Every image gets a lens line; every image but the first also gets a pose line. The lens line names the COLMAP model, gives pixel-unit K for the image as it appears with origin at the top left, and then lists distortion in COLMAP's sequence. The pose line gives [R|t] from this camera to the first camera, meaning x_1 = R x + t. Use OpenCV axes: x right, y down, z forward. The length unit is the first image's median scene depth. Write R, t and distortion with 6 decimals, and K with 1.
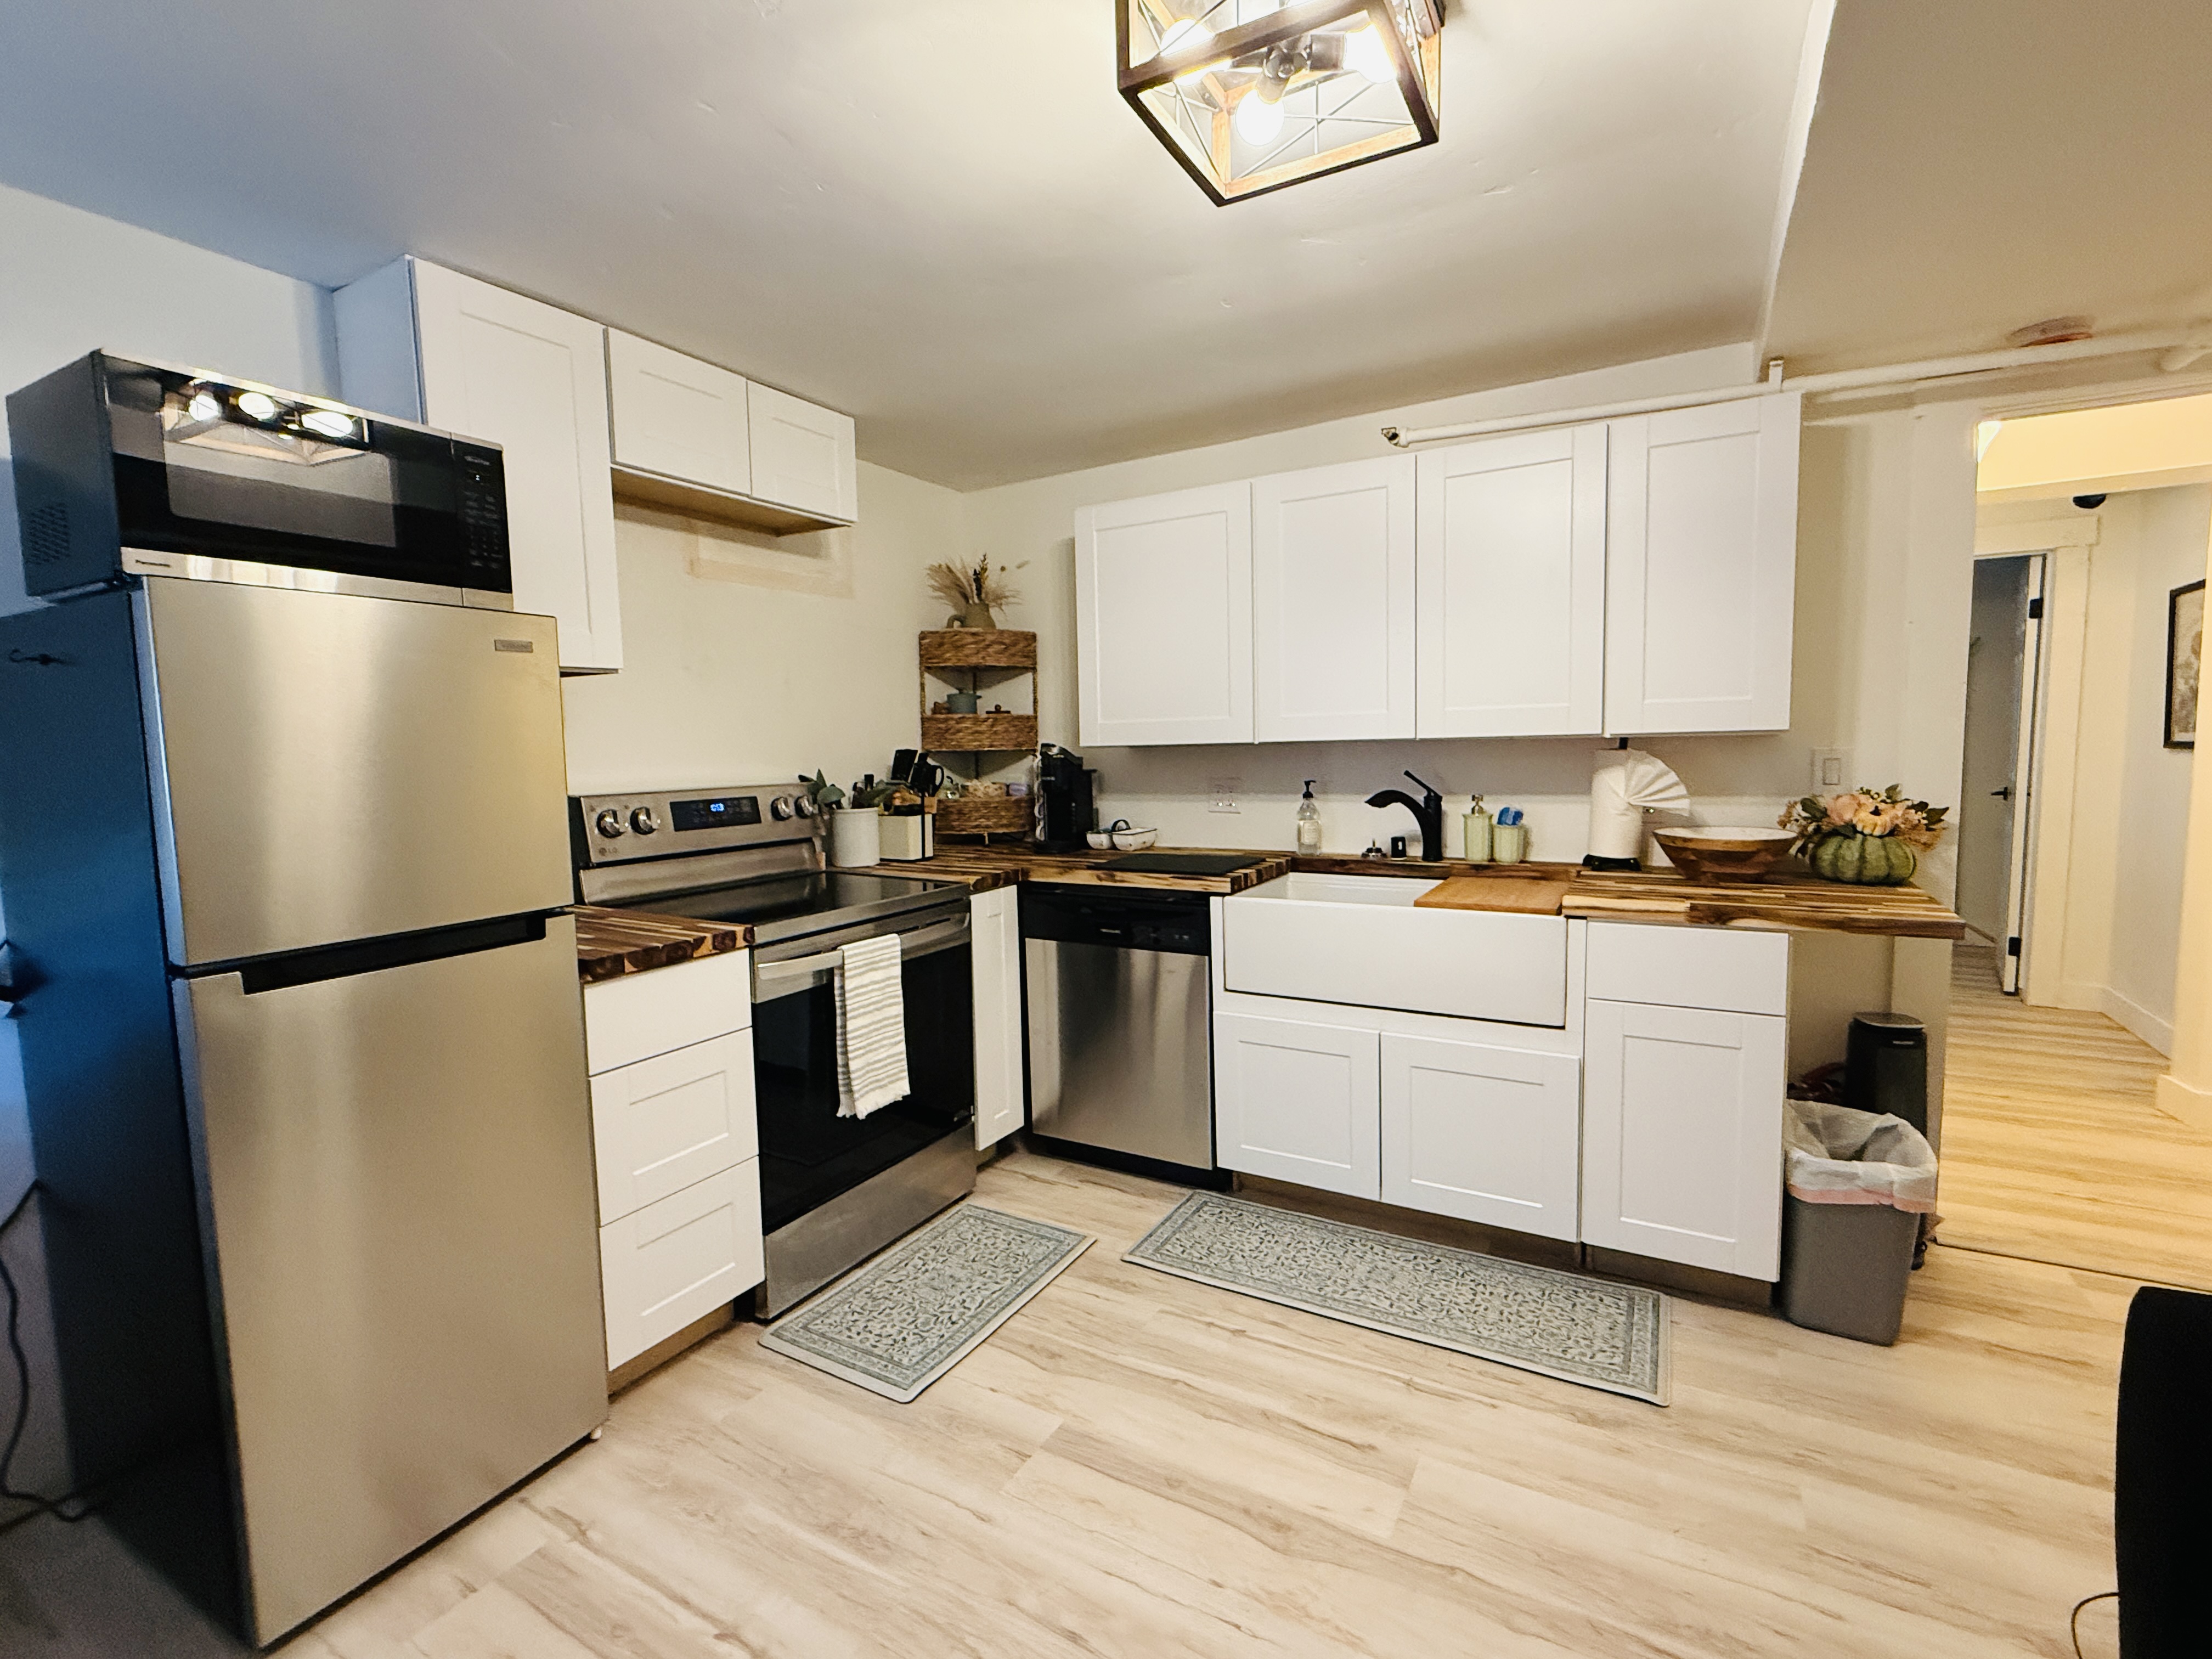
lens RADIAL K [[994.9, 0, 1106.0], [0, 994.9, 829.5], [0, 0, 1]] dist [-0.001681, -0.000149]
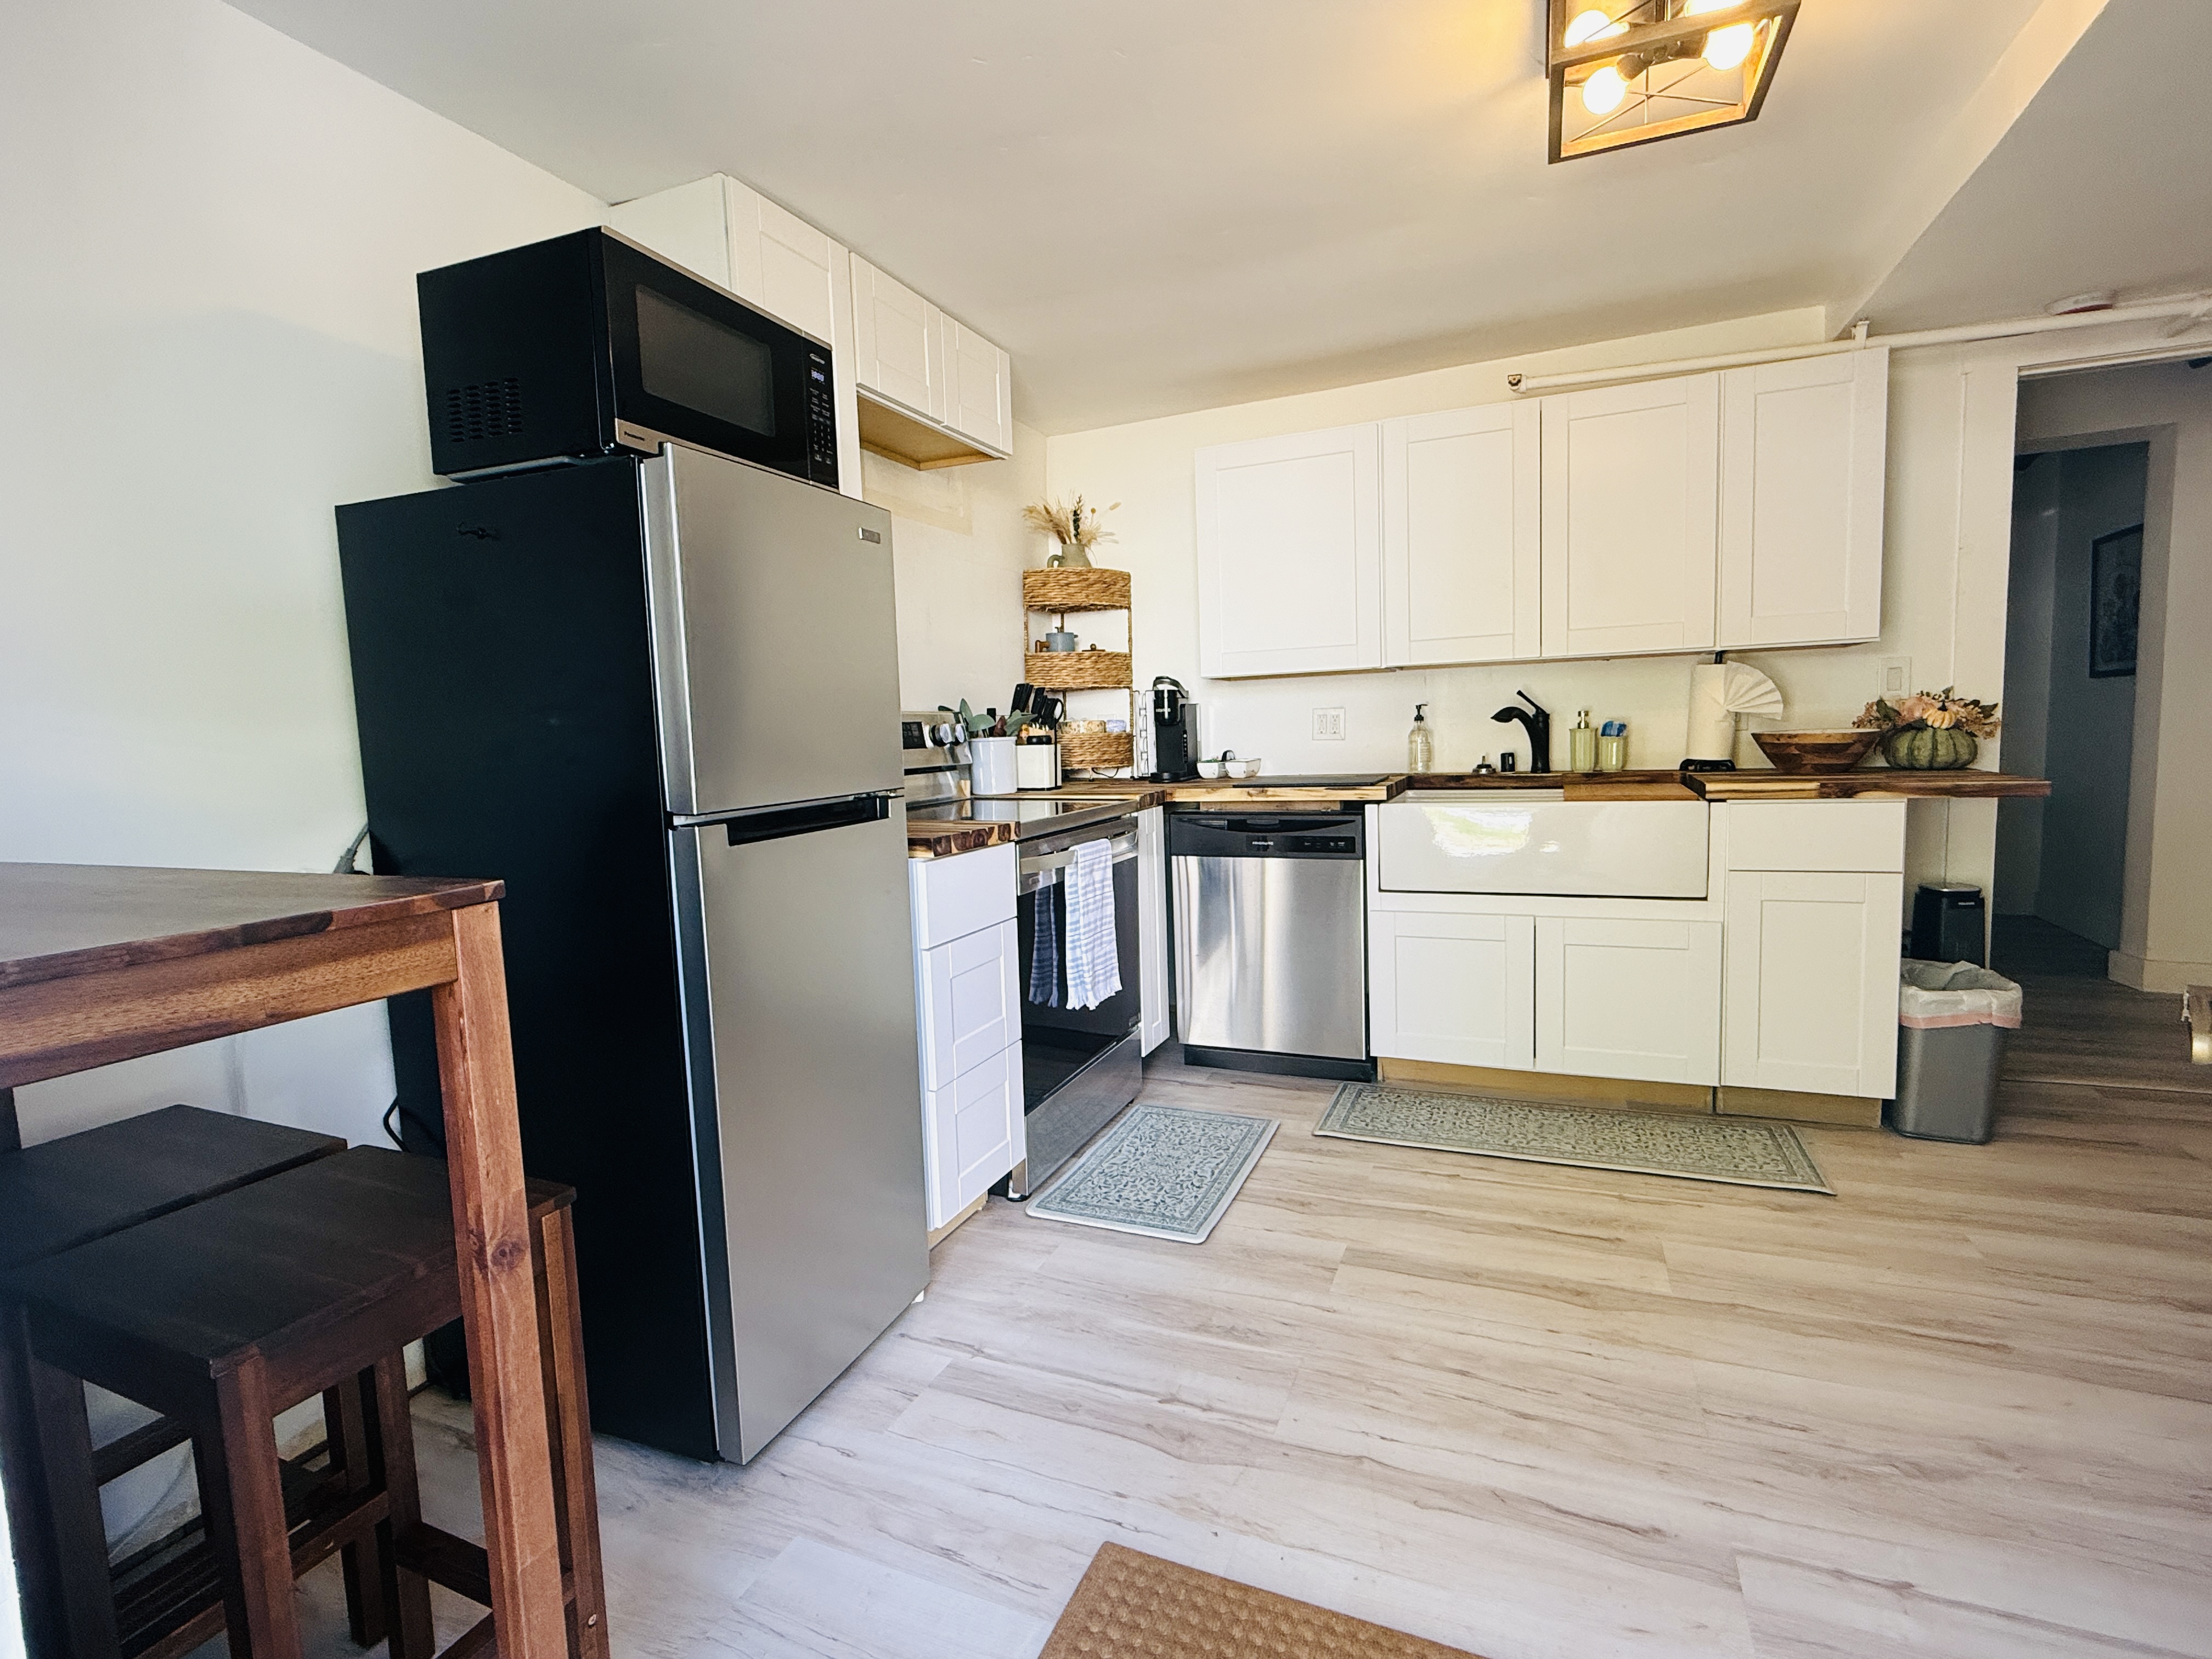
lens RADIAL K [[1047.5, 0, 1103.3], [0, 1047.5, 827.3], [0, 0, 1]] dist [-0.001303, -0.000659]
pose [[0.992457, -0.025982, 0.119805, -0.350485], [0.025543, 0.999660, 0.005200, 0.087805], [-0.119899, -0.002100, 0.992784, -0.108362]]
